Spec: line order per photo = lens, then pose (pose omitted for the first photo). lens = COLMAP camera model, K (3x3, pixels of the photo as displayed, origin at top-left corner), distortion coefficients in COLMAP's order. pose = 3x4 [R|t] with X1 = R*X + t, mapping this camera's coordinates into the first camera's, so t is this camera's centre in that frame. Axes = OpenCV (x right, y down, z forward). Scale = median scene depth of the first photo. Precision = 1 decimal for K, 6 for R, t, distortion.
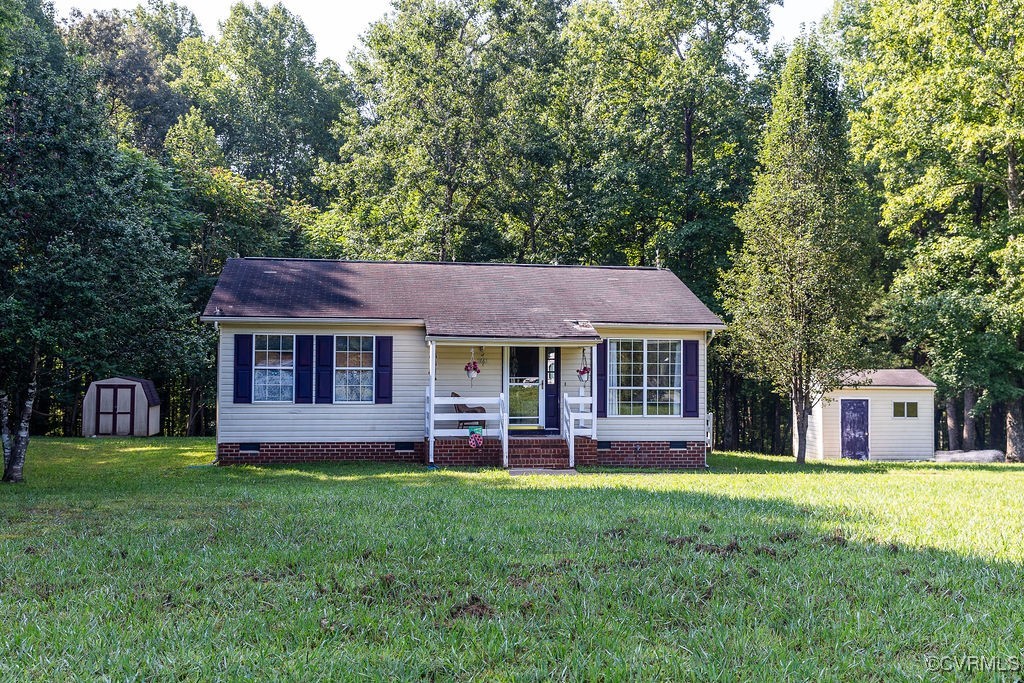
lens RADIAL K [[974.0, 0, 512.4], [0, 974.0, 340.8], [0, 0, 1]] dist [0.004656, 0.000000]
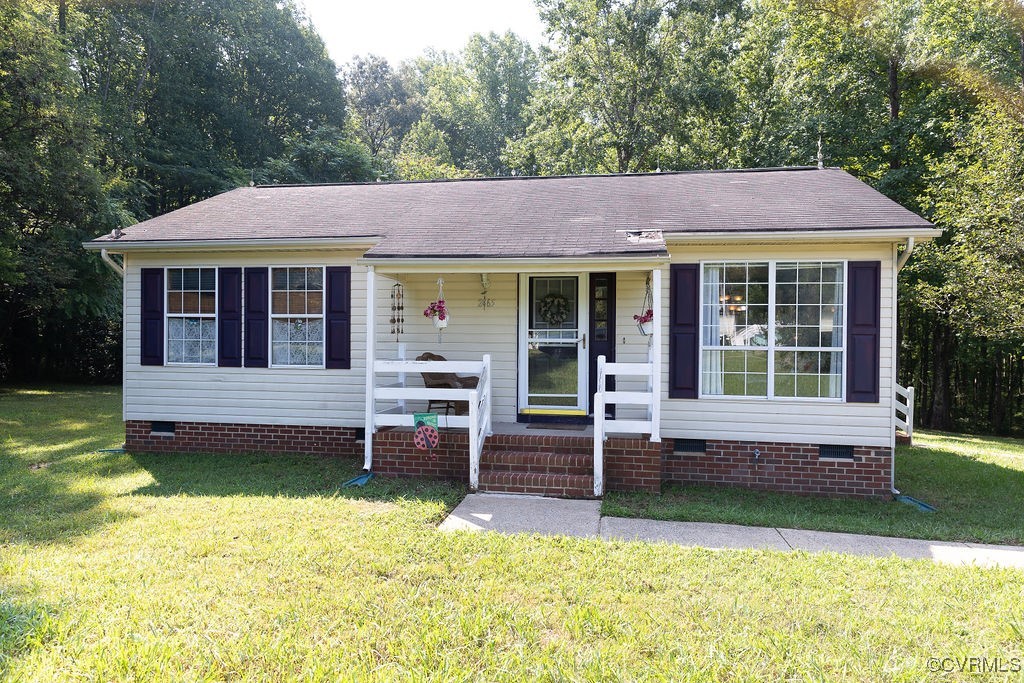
lens RADIAL K [[680.6, 0, 510.5], [0, 680.6, 341.6], [0, 0, 1]] dist [0.009261, 0.000376]
pose [[0.942167, 0.002640, -0.335133, 0.131788], [0.008239, 0.999484, 0.031035, 0.032660], [0.335042, -0.032001, 0.941660, 0.604776]]
